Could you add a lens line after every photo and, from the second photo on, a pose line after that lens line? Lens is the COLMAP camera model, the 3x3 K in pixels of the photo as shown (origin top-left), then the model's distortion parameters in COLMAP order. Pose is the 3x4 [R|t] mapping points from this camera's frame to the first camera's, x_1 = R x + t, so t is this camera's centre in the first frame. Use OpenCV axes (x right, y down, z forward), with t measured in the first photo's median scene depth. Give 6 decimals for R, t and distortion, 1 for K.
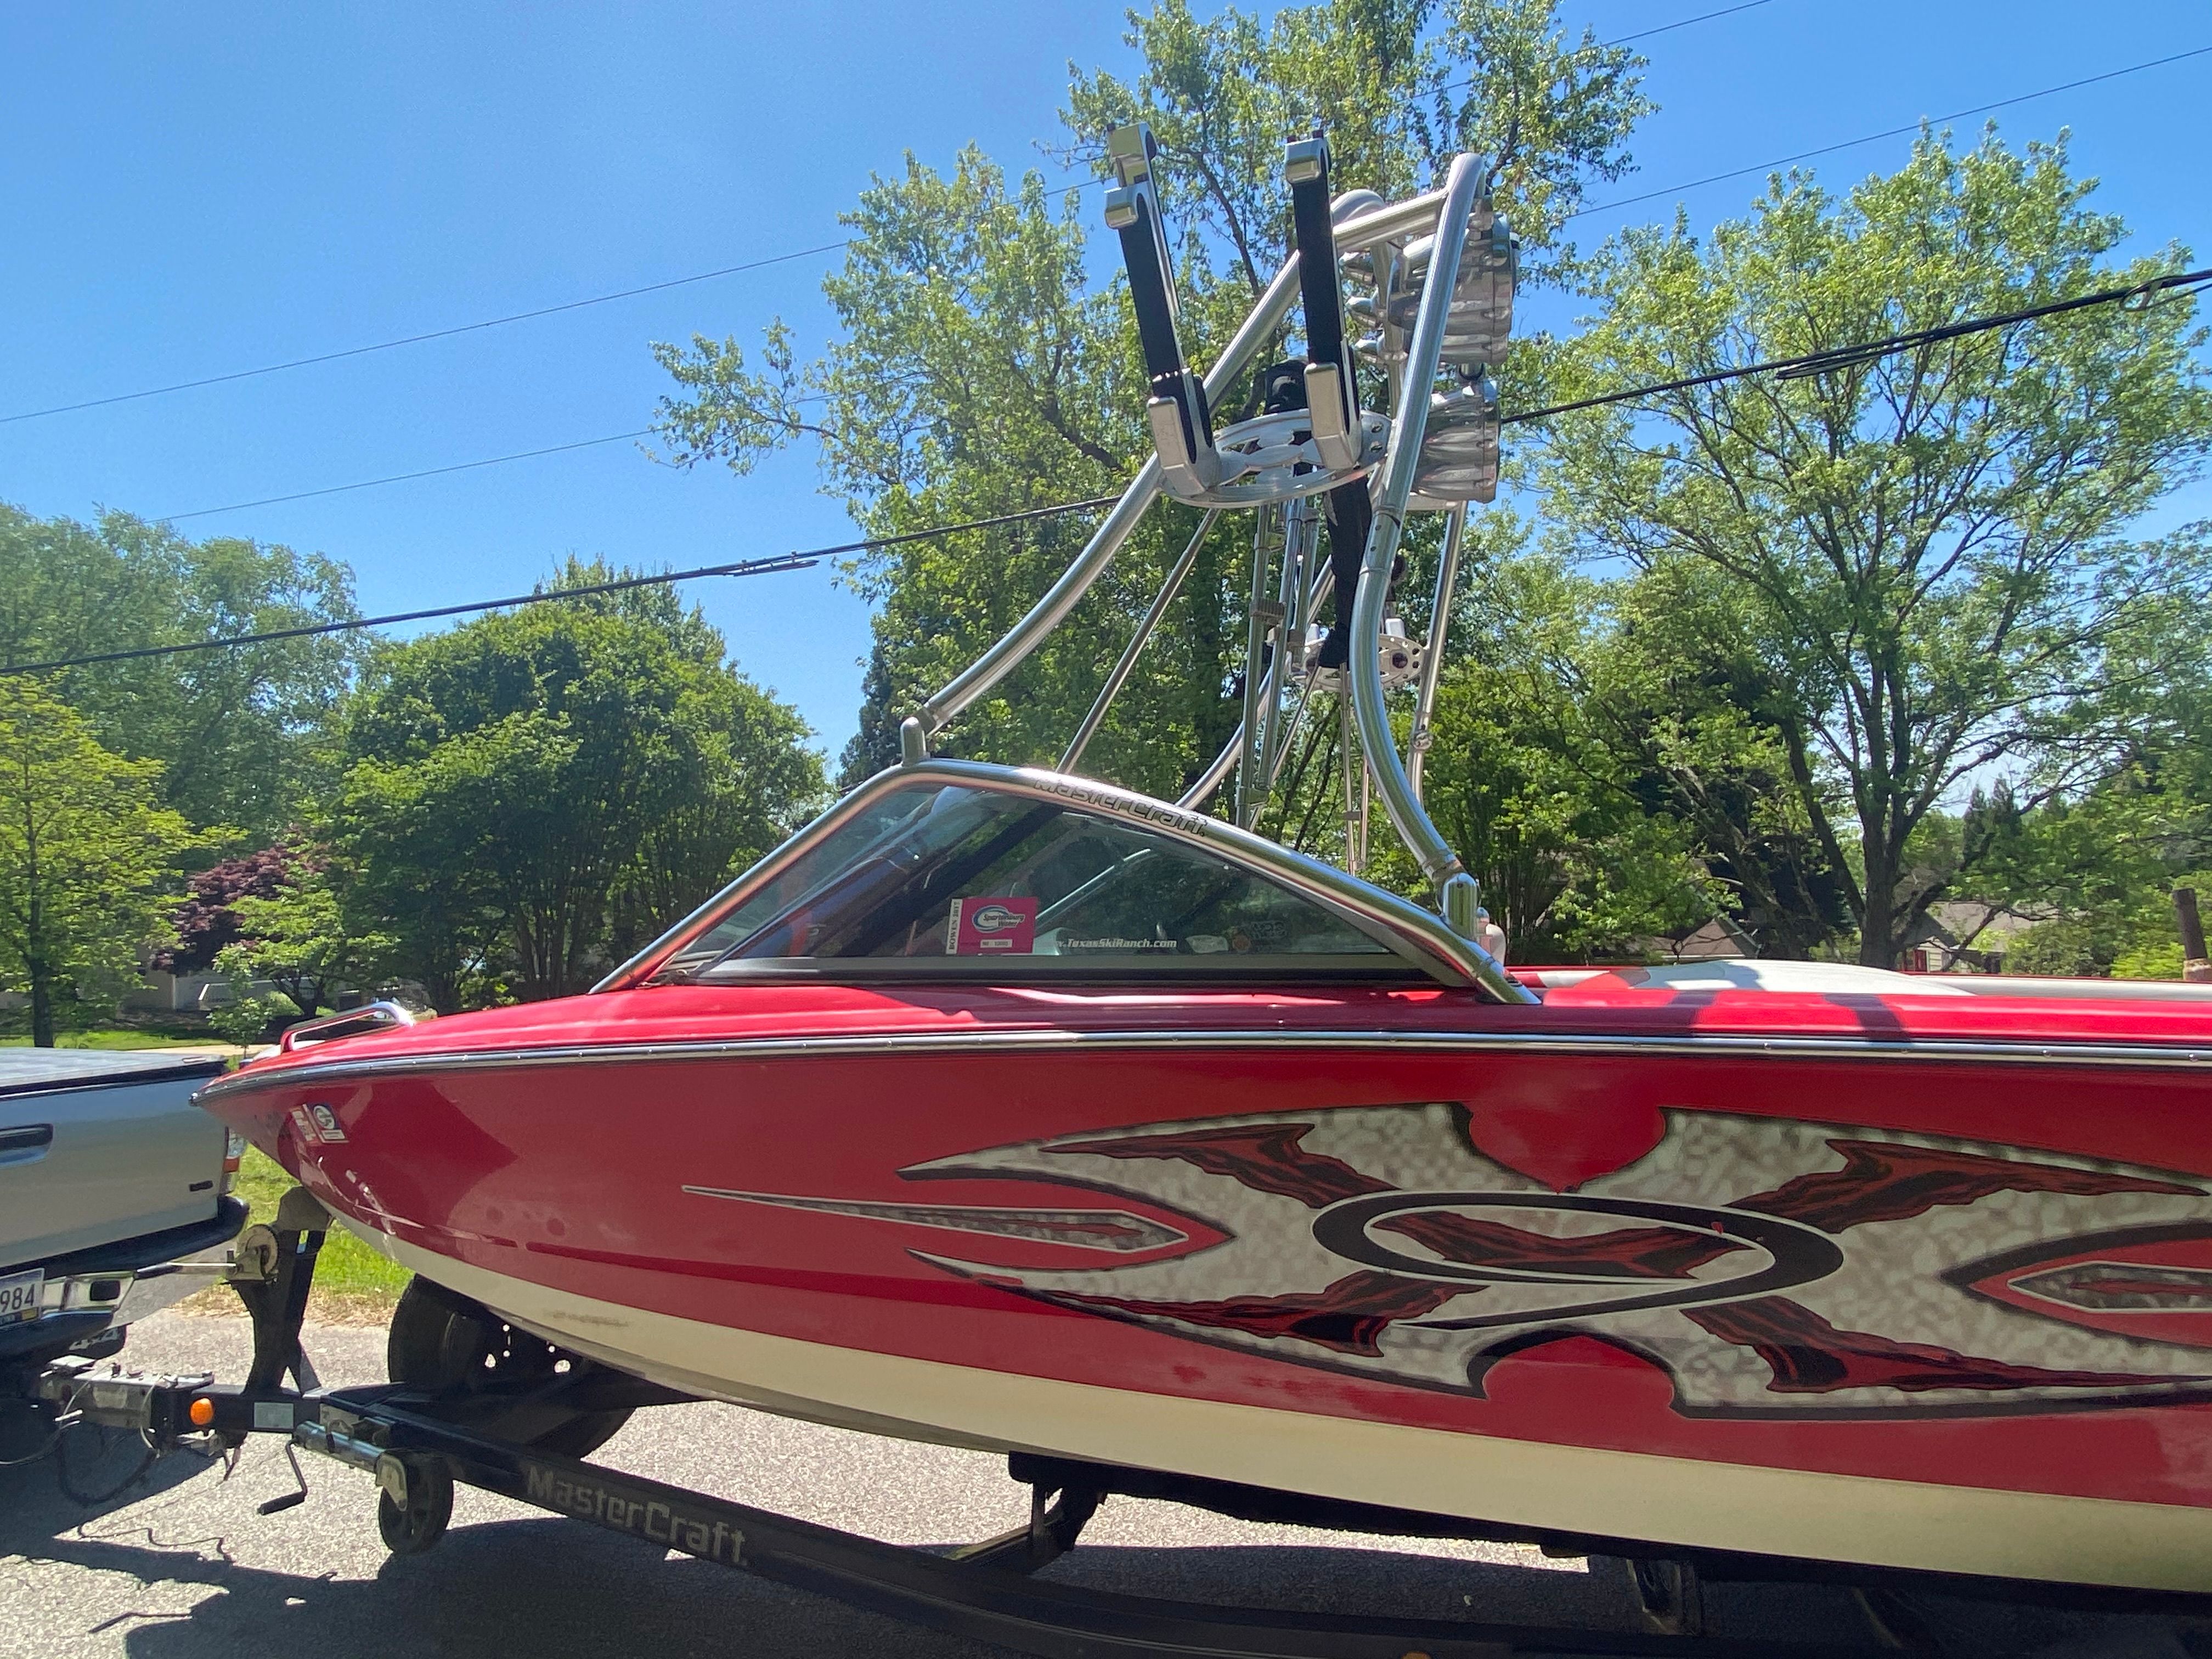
lens RADIAL K [[1351.1, 0, 1092.6], [0, 1351.1, 843.5], [0, 0, 1]] dist [0.042888, -0.041736]
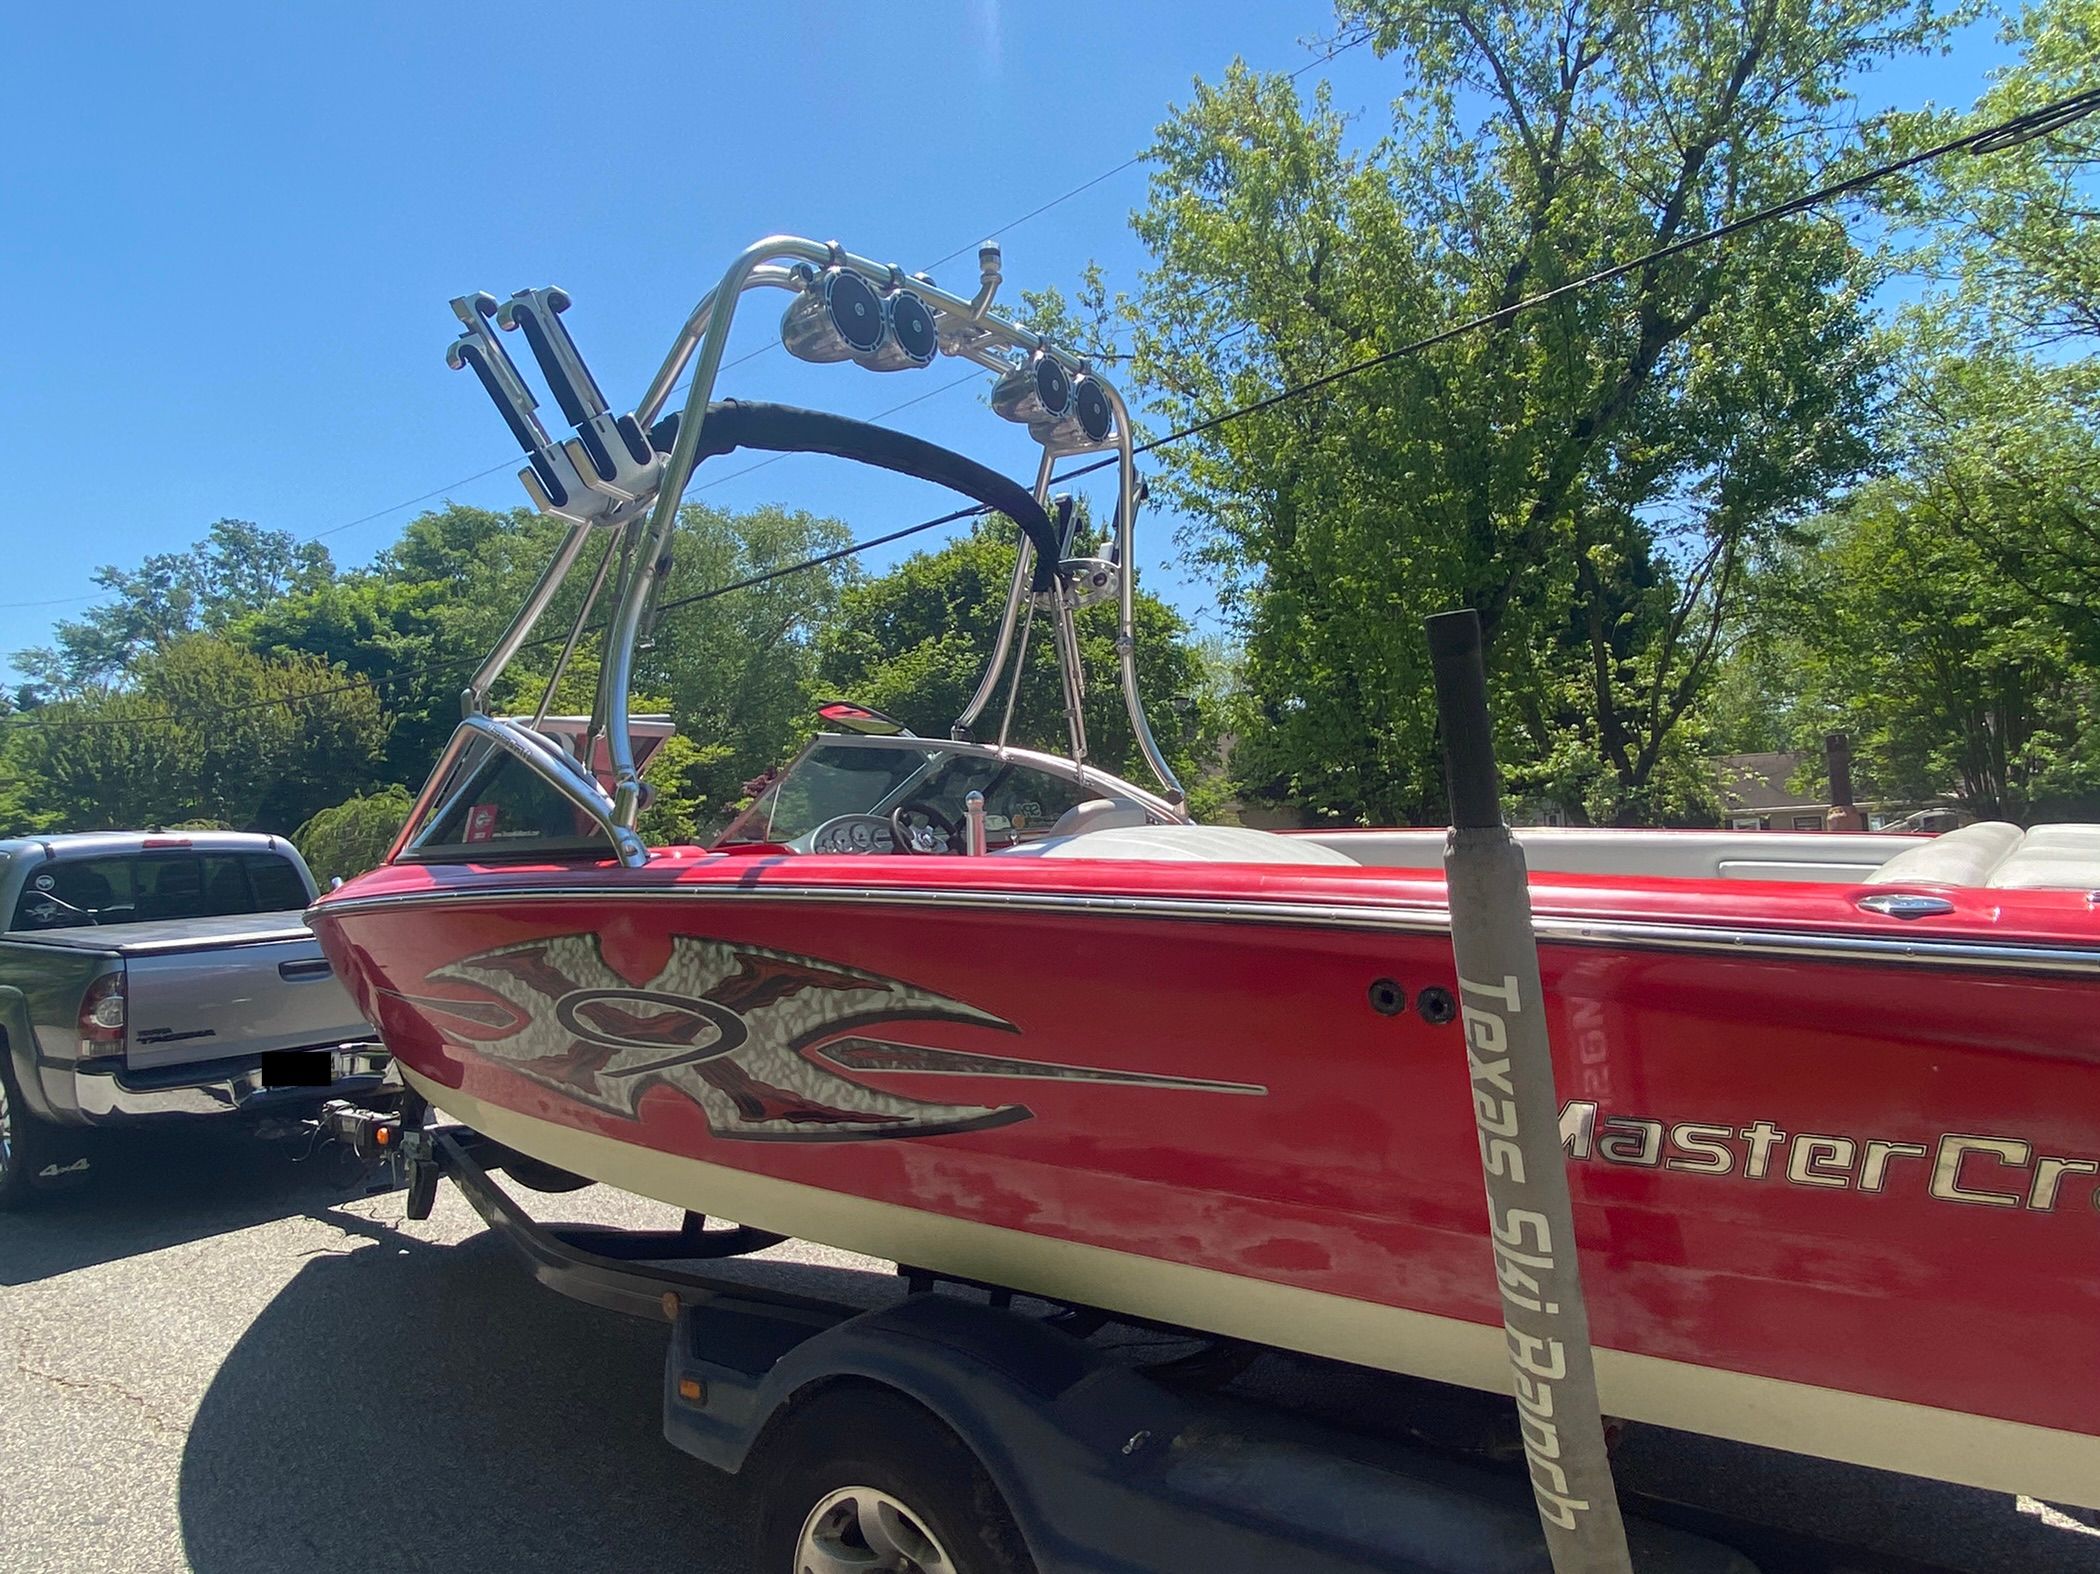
lens RADIAL K [[1282.7, 0, 1072.5], [0, 1282.7, 808.8], [0, 0, 1]] dist [0.042888, -0.041736]
pose [[0.926579, -0.036818, -0.374294, 1.351815], [0.061941, 0.996546, 0.055311, 0.005016], [0.370965, -0.074434, 0.925659, -0.142841]]
